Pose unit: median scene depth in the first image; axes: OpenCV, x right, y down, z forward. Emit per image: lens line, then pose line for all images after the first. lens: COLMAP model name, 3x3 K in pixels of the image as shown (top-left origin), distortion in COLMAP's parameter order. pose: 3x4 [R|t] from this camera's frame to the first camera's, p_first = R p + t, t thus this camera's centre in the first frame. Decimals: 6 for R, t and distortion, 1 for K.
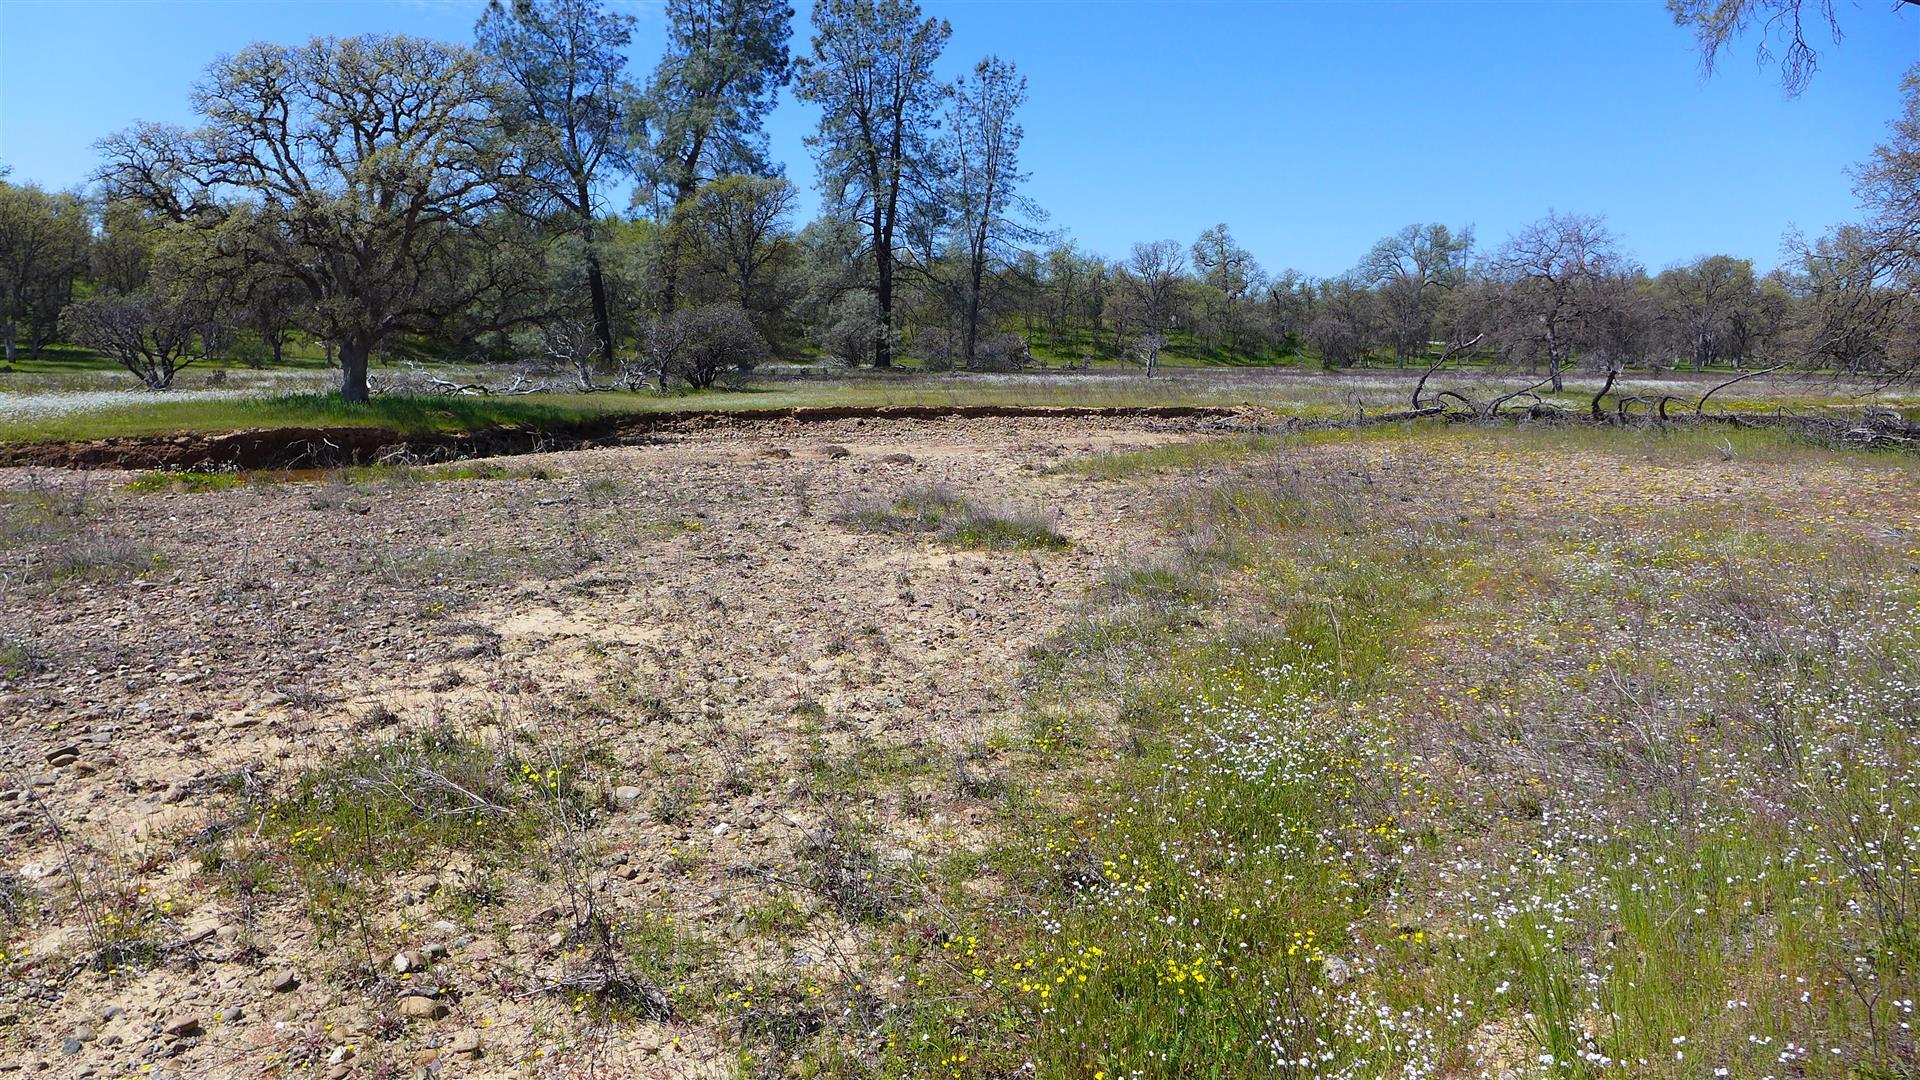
lens RADIAL K [[1307.2, 0, 965.2], [0, 1307.2, 536.9], [0, 0, 1]] dist [0.013398, 0.001953]
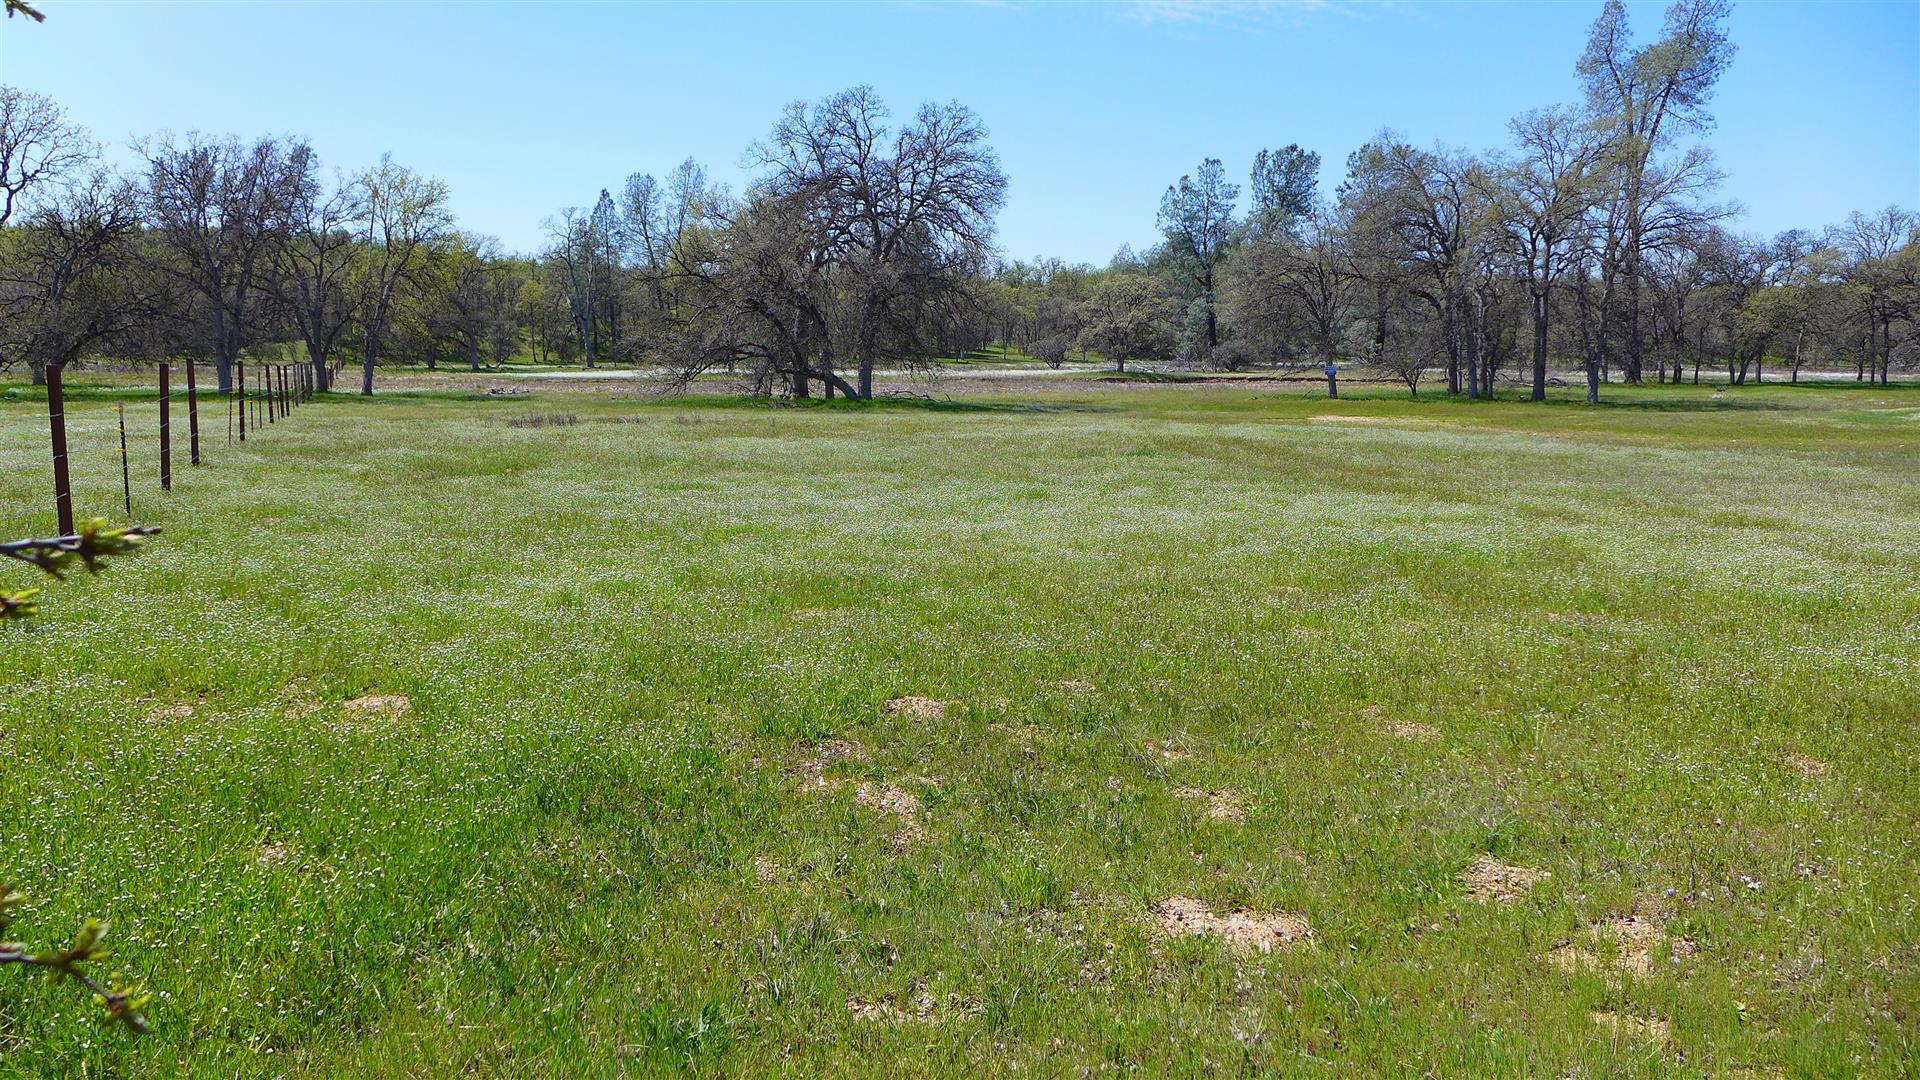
lens RADIAL K [[1307.2, 0, 954.7], [0, 1307.2, 527.1], [0, 0, 1]] dist [0.013398, 0.001953]
pose [[0.877064, 0.064658, -0.476003, 0.364753], [-0.066354, 0.997708, 0.013263, 0.125972], [0.475769, 0.019953, 0.879344, -0.983783]]
